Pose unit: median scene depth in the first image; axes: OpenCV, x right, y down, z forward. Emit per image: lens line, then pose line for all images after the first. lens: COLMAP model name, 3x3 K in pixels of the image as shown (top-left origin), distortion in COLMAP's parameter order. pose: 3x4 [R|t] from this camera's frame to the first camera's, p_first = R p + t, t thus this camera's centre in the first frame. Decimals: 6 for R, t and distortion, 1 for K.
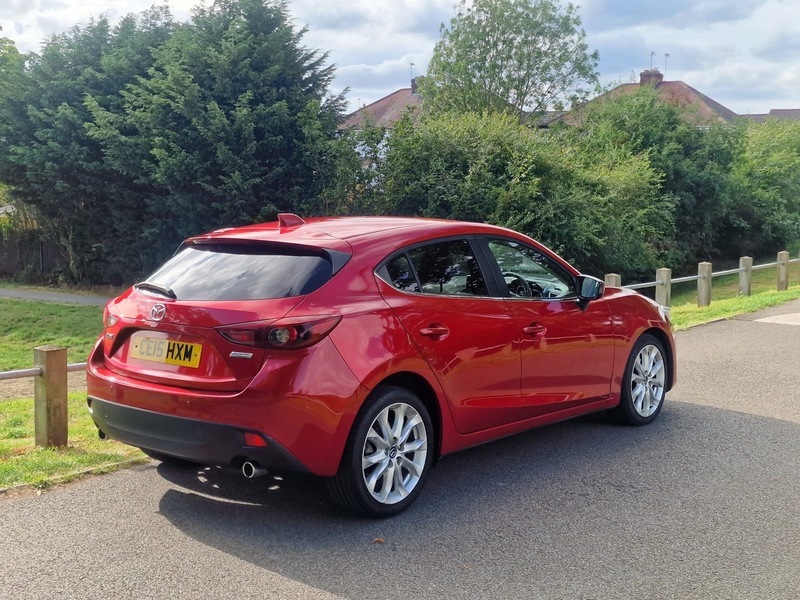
lens RADIAL K [[1035.7, 0, 392.3], [0, 1035.7, 298.0], [0, 0, 1]] dist [0.097254, 0.000000]
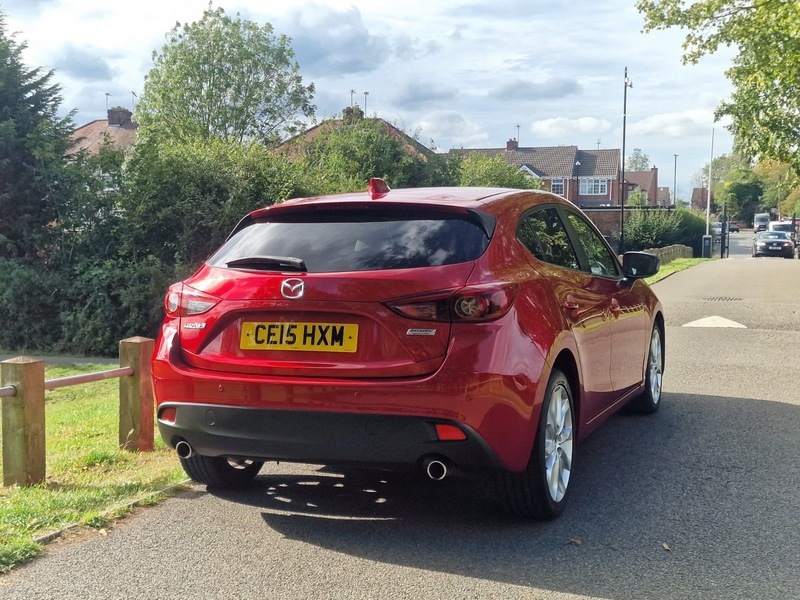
lens RADIAL K [[1035.7, 0, 378.2], [0, 1035.7, 305.6], [0, 0, 1]] dist [0.097254, 0.000000]
pose [[0.955261, -0.035108, 0.293673, -0.072745], [0.044421, 0.998698, -0.025098, 0.009186], [-0.292409, 0.037020, 0.955576, 0.037915]]
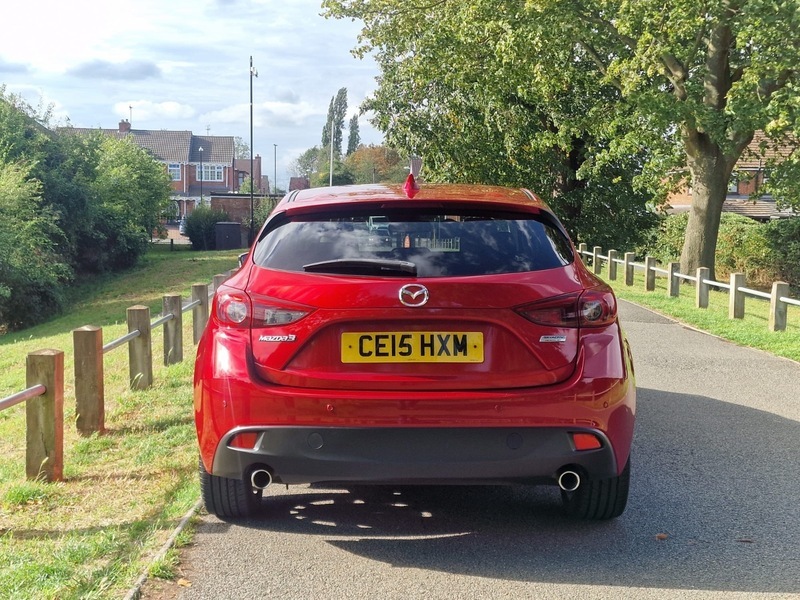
lens RADIAL K [[1035.7, 0, 372.2], [0, 1035.7, 312.1], [0, 0, 1]] dist [0.097254, 0.000000]
pose [[0.775947, -0.062040, 0.627740, -0.129937], [0.066147, 0.997668, 0.016837, 0.002095], [-0.627320, 0.028459, 0.778241, 0.080592]]
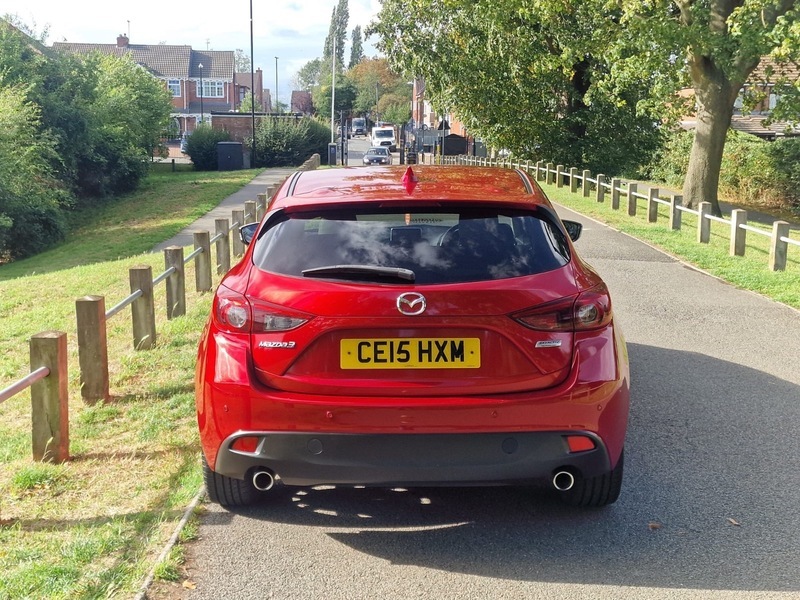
lens RADIAL K [[1035.7, 0, 382.3], [0, 1035.7, 296.7], [0, 0, 1]] dist [0.097254, 0.000000]
pose [[0.771886, -0.109025, 0.626343, -0.129360], [0.070703, 0.993796, 0.085854, -0.010378], [-0.631818, -0.021985, 0.774805, 0.078702]]
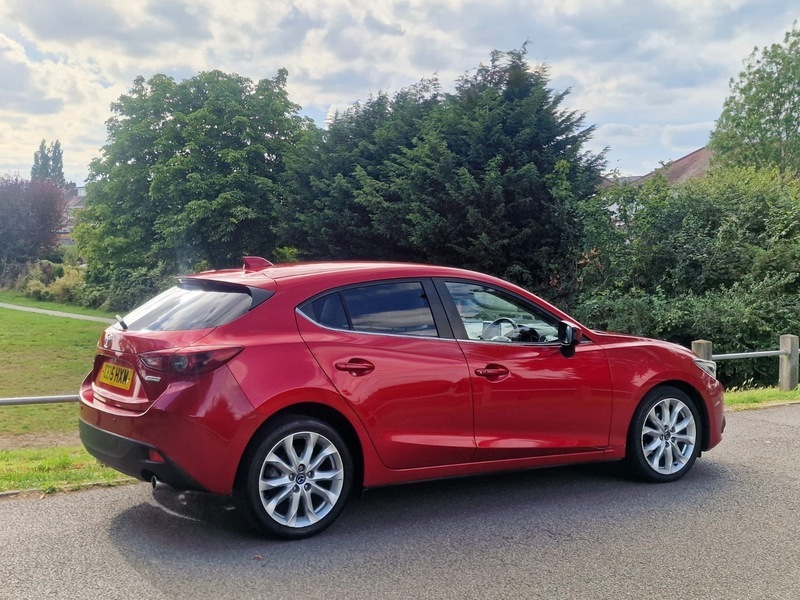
lens RADIAL K [[1035.7, 0, 378.5], [0, 1035.7, 307.1], [0, 0, 1]] dist [0.097254, 0.000000]
pose [[0.948078, 0.013720, -0.317741, 0.076136], [-0.030731, 0.998346, -0.048585, 0.004261], [0.316549, 0.055827, 0.946932, 0.001700]]
